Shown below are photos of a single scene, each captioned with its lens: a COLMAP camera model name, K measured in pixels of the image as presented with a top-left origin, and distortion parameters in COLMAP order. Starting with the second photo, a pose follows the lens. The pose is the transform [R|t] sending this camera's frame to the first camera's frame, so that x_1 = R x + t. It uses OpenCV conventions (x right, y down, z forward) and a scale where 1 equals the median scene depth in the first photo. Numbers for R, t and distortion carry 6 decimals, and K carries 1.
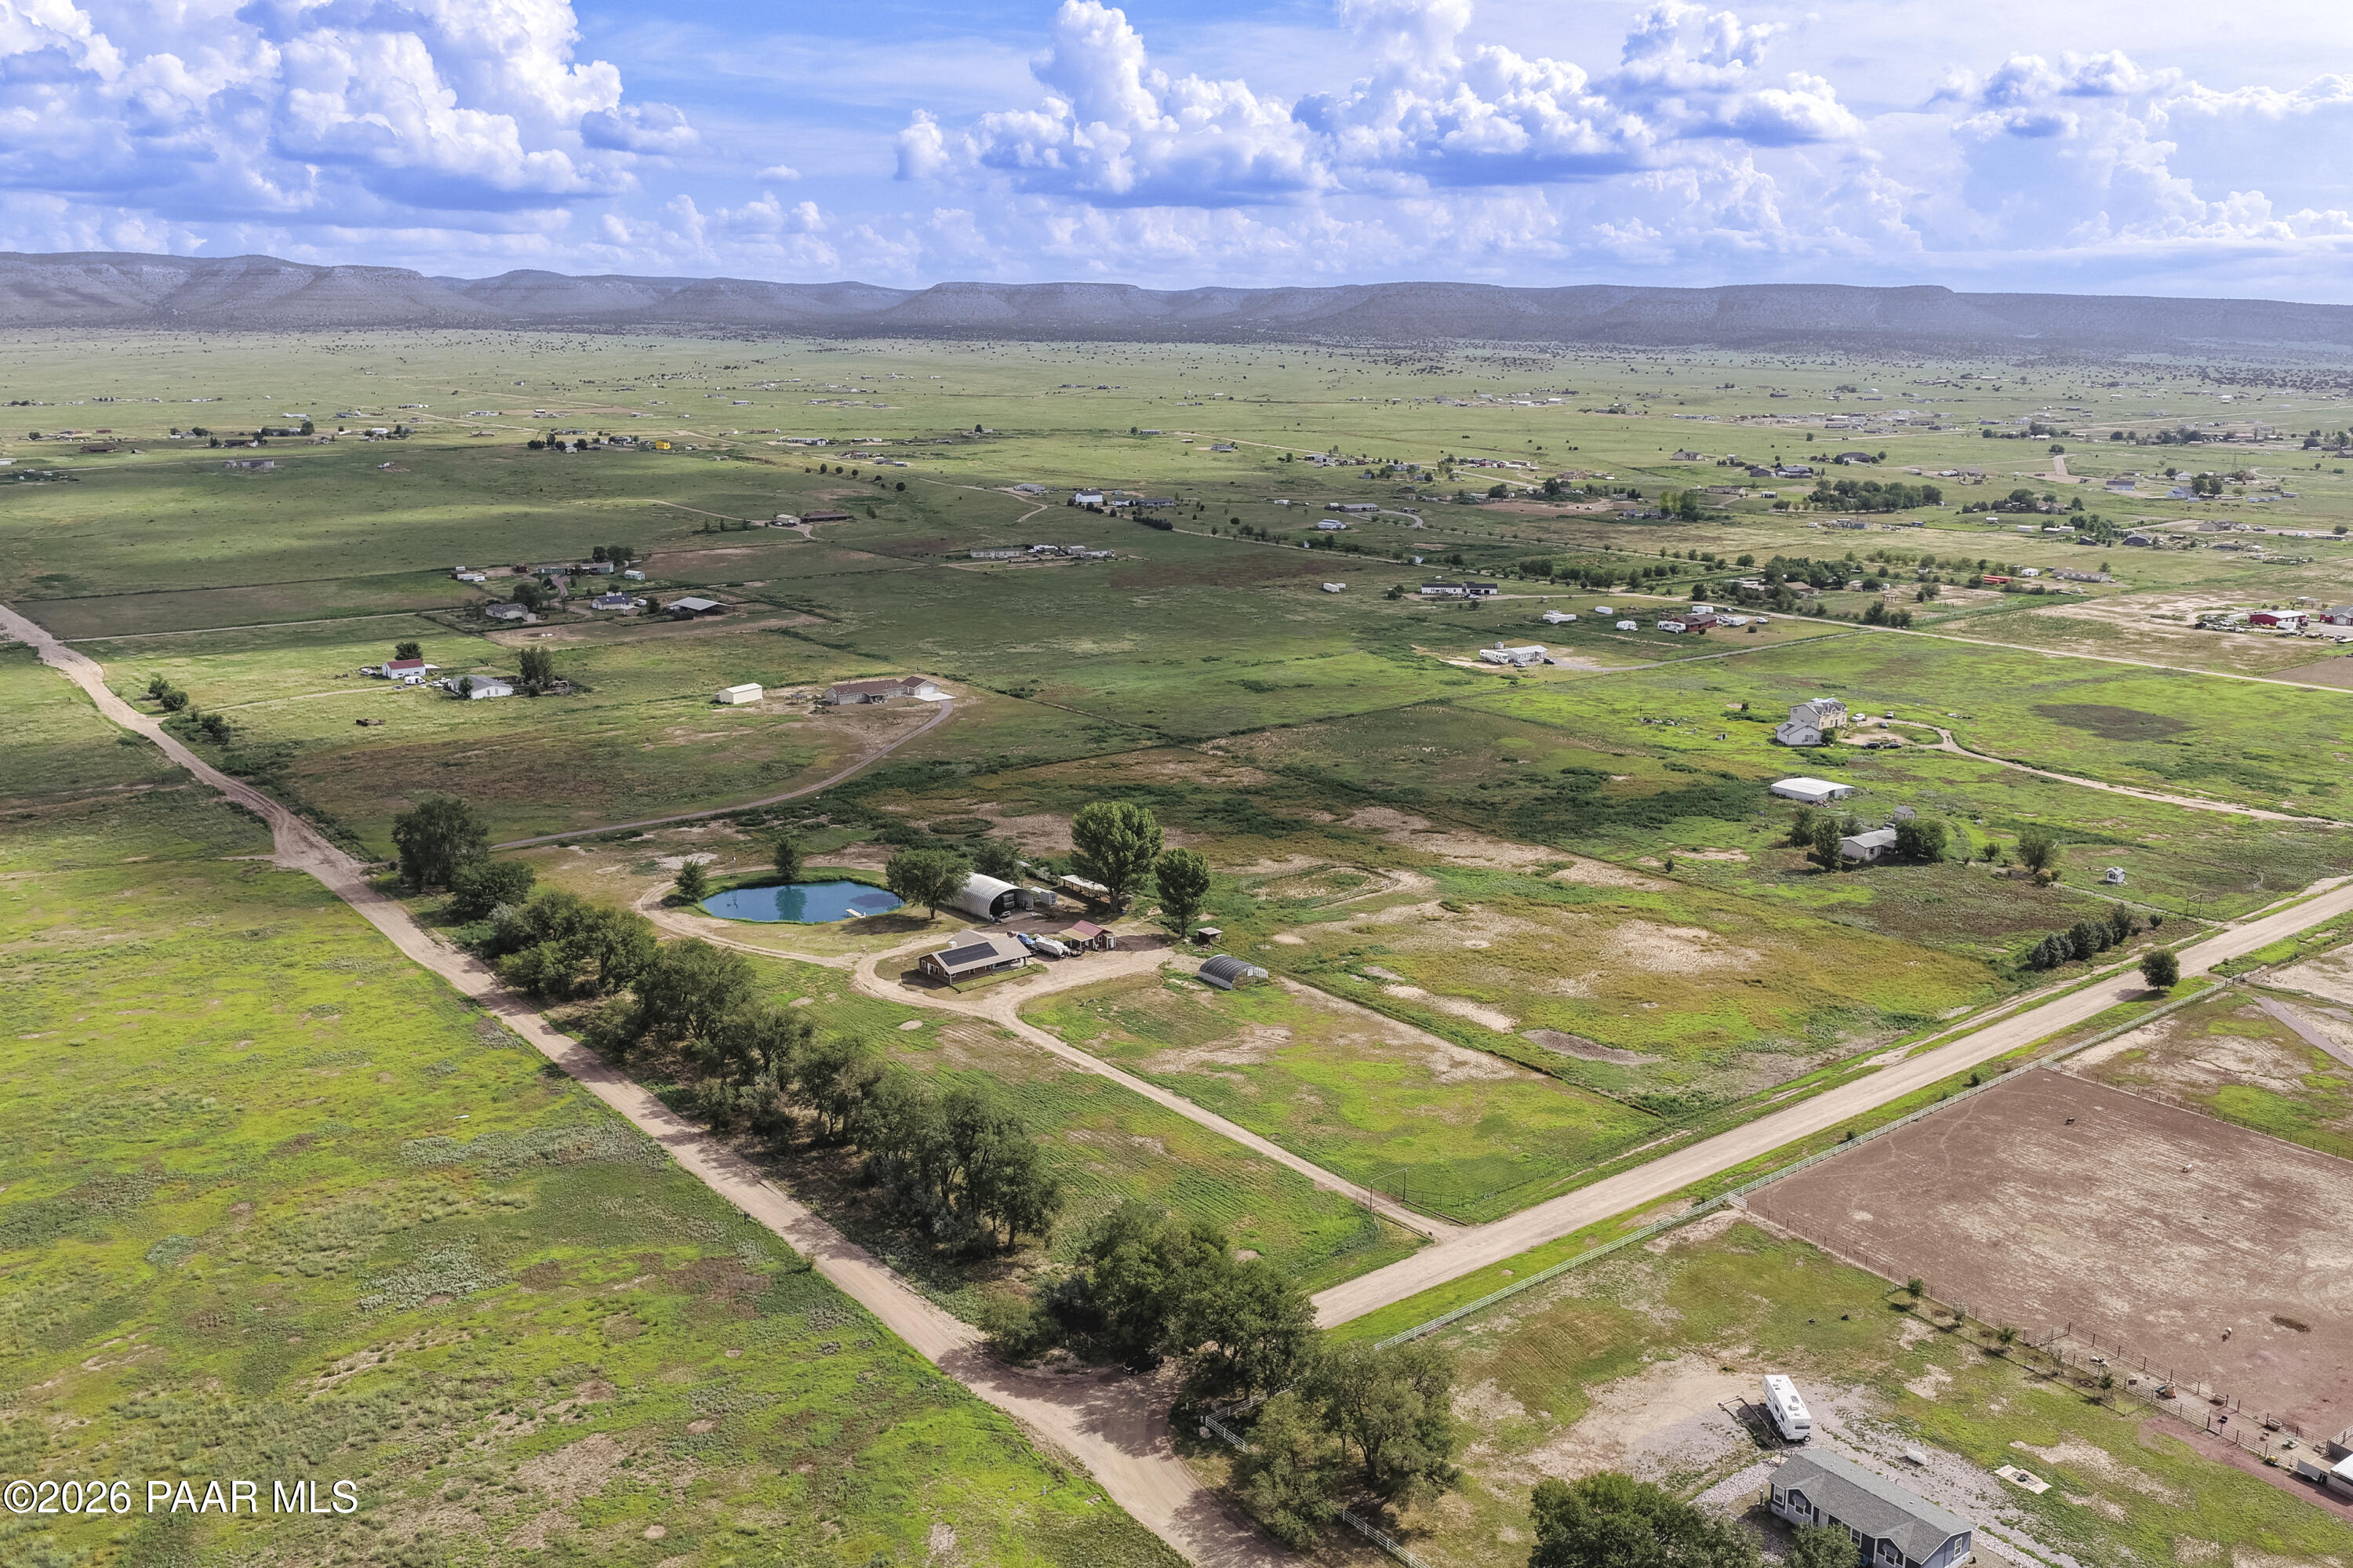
lens RADIAL K [[1948.4, 0, 1180.2], [0, 1948.4, 783.8], [0, 0, 1]] dist [0.002966, 0.003787]
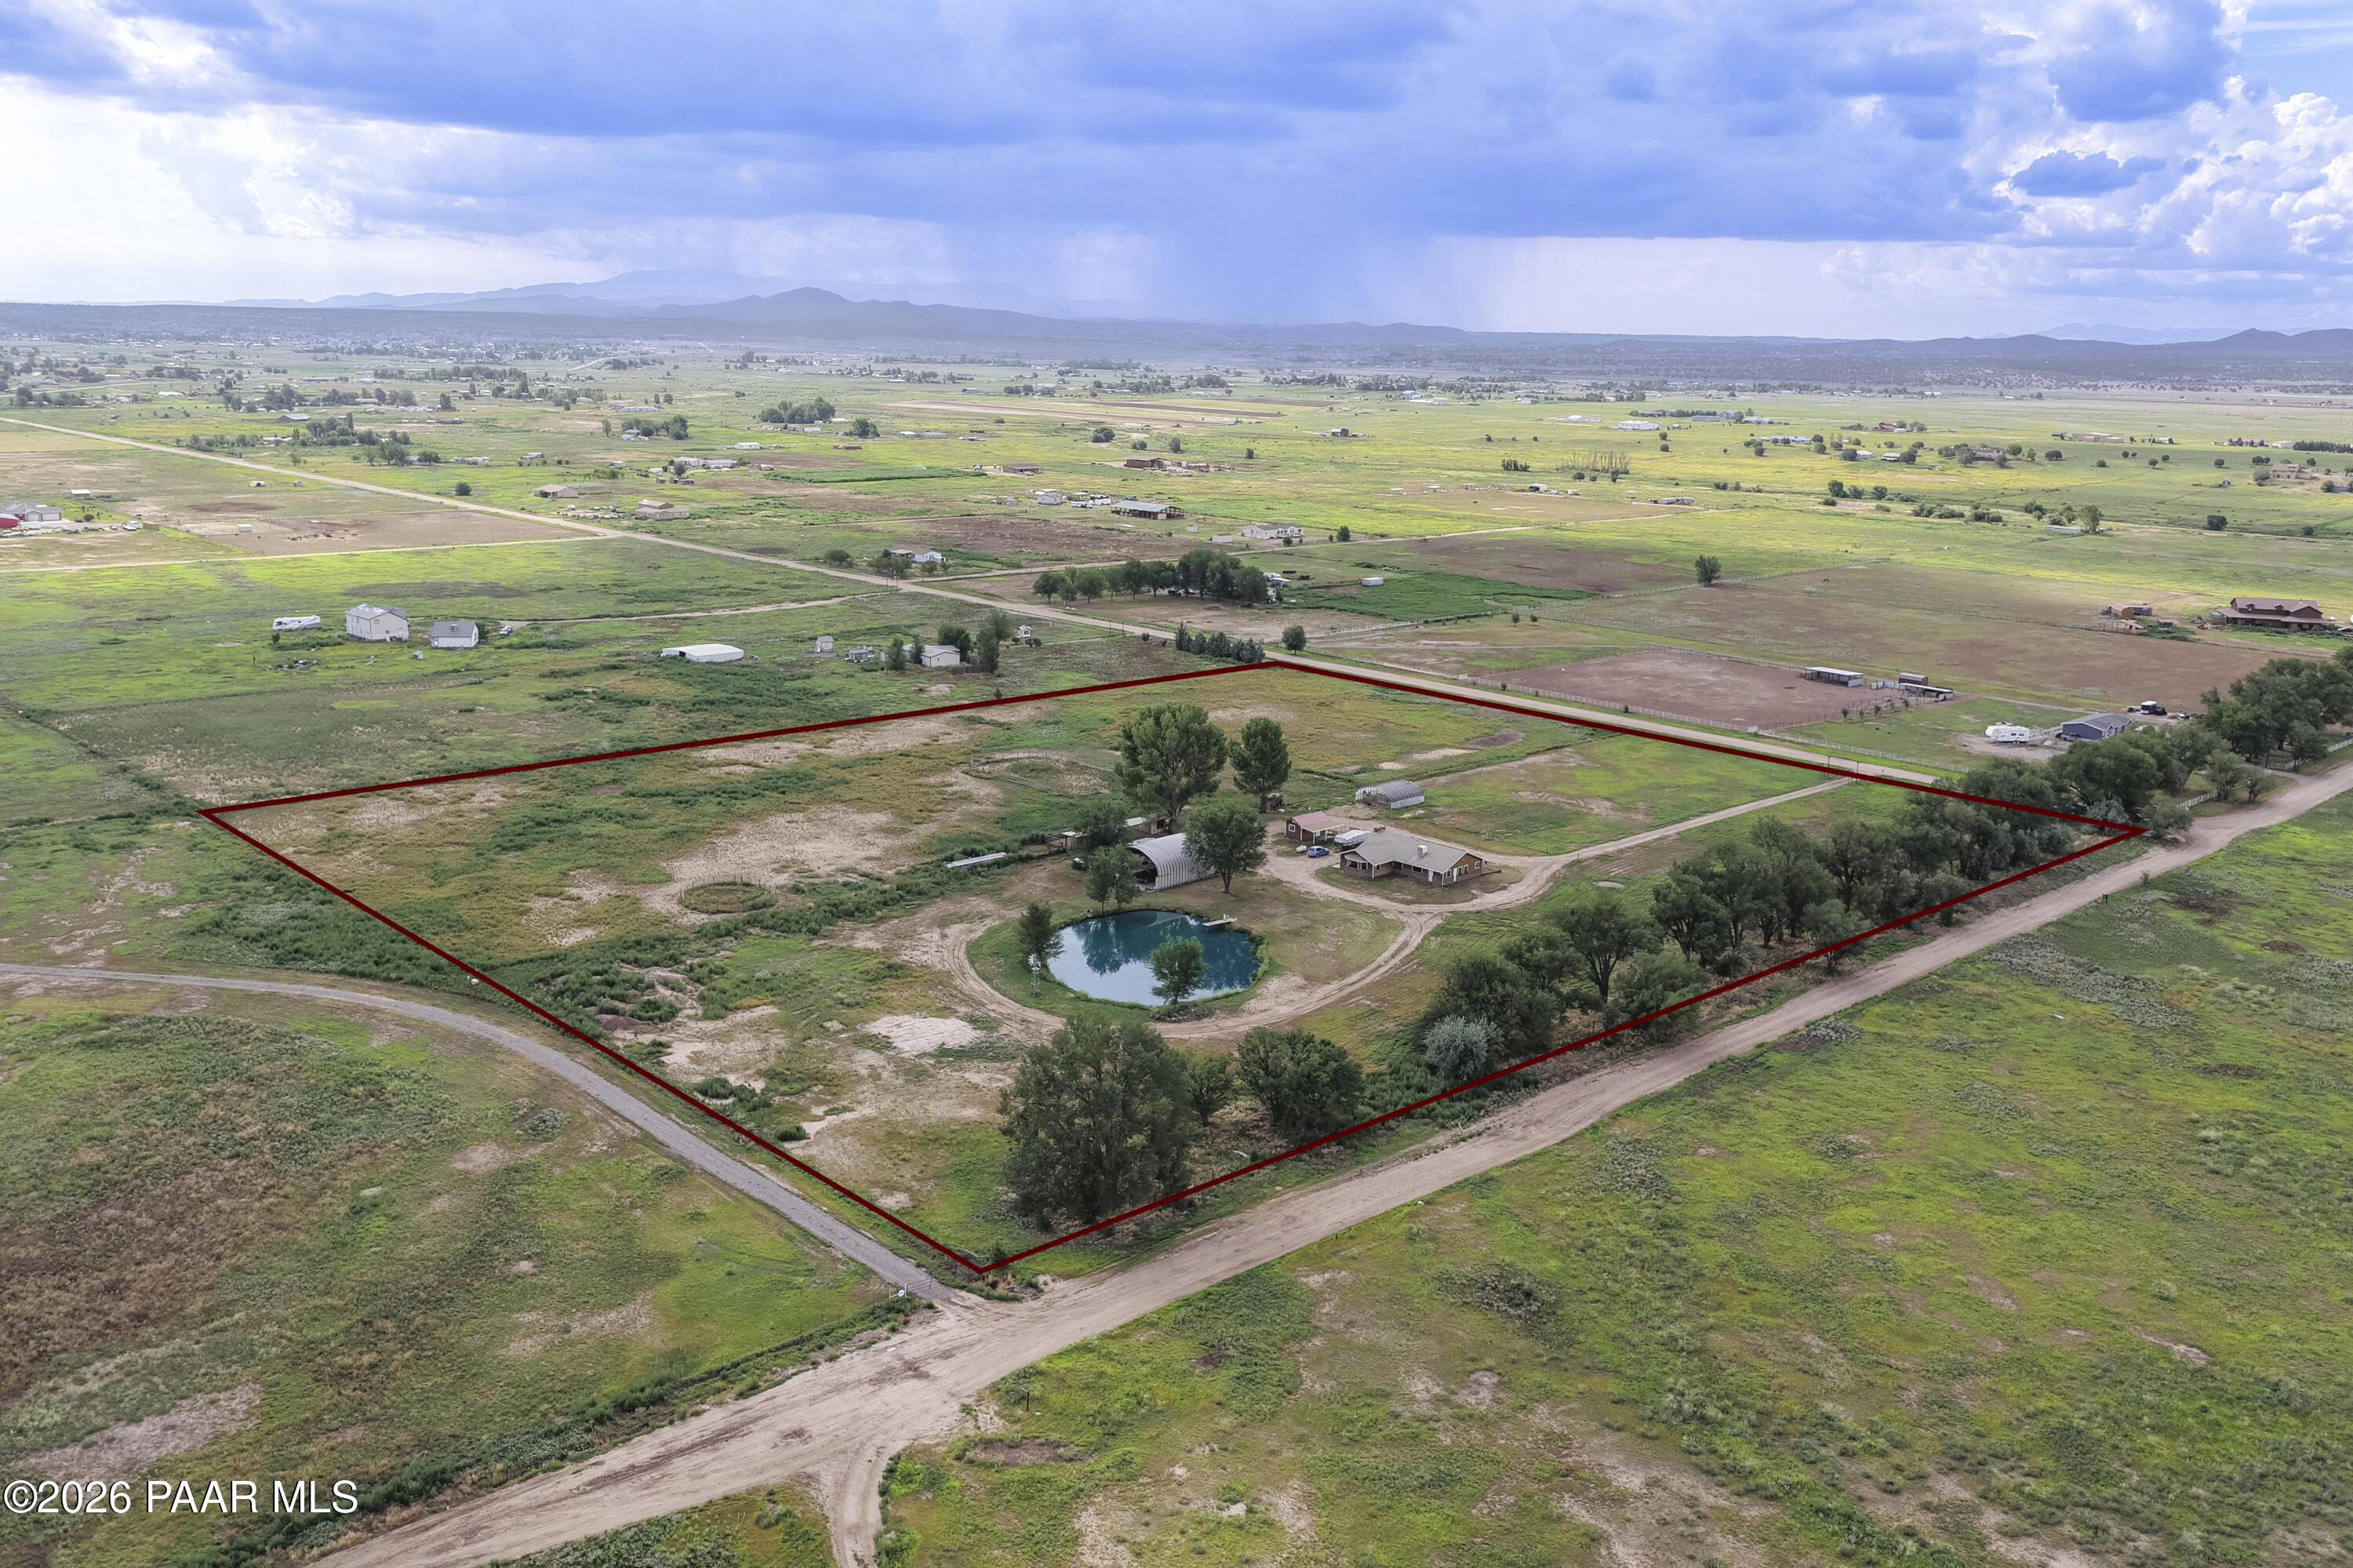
lens RADIAL K [[1948.4, 0, 1180.2], [0, 1948.4, 783.8], [0, 0, 1]] dist [0.002966, 0.003787]
pose [[-0.087835, -0.231739, 0.968805, -0.926821], [0.199670, 0.948729, 0.245040, -0.175941], [-0.975918, 0.214964, -0.037060, 1.118279]]
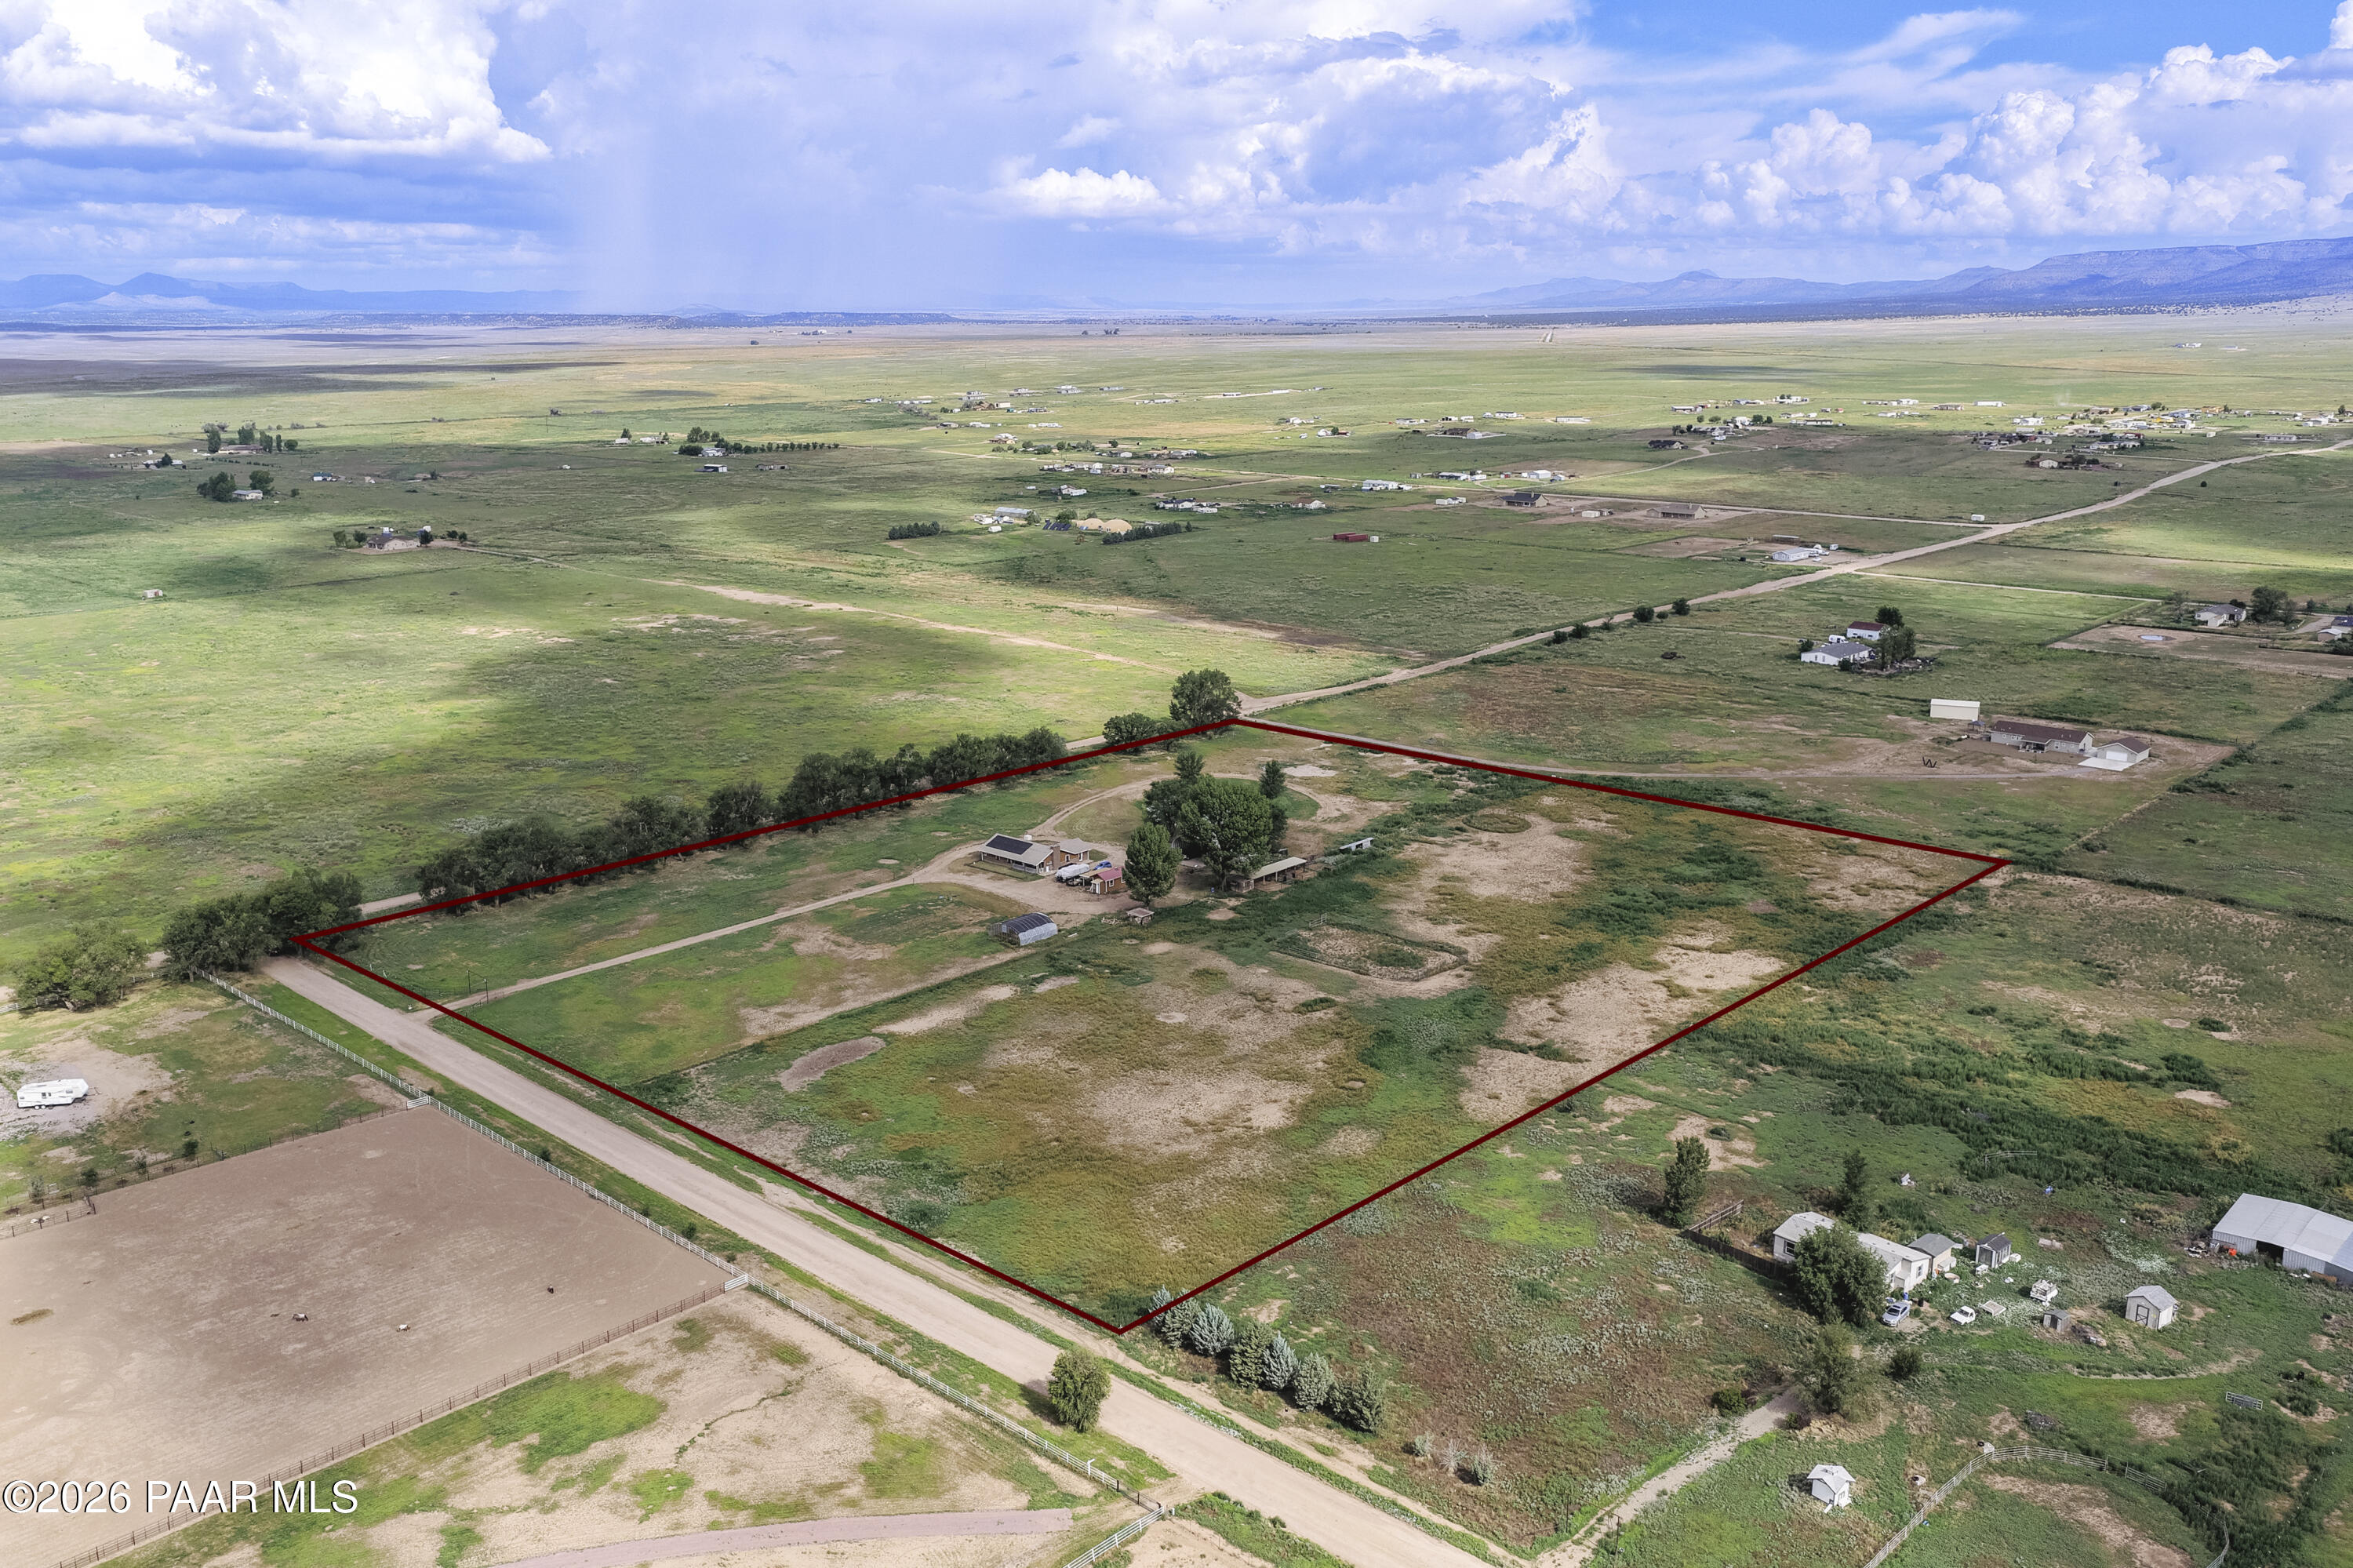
lens RADIAL K [[1948.4, 0, 1180.2], [0, 1948.4, 783.8], [0, 0, 1]] dist [0.002966, 0.003787]
pose [[0.152557, 0.233095, -0.960413, 0.989555], [-0.215362, 0.956275, 0.197882, -0.194267], [0.964544, 0.176648, 0.196086, 0.845418]]
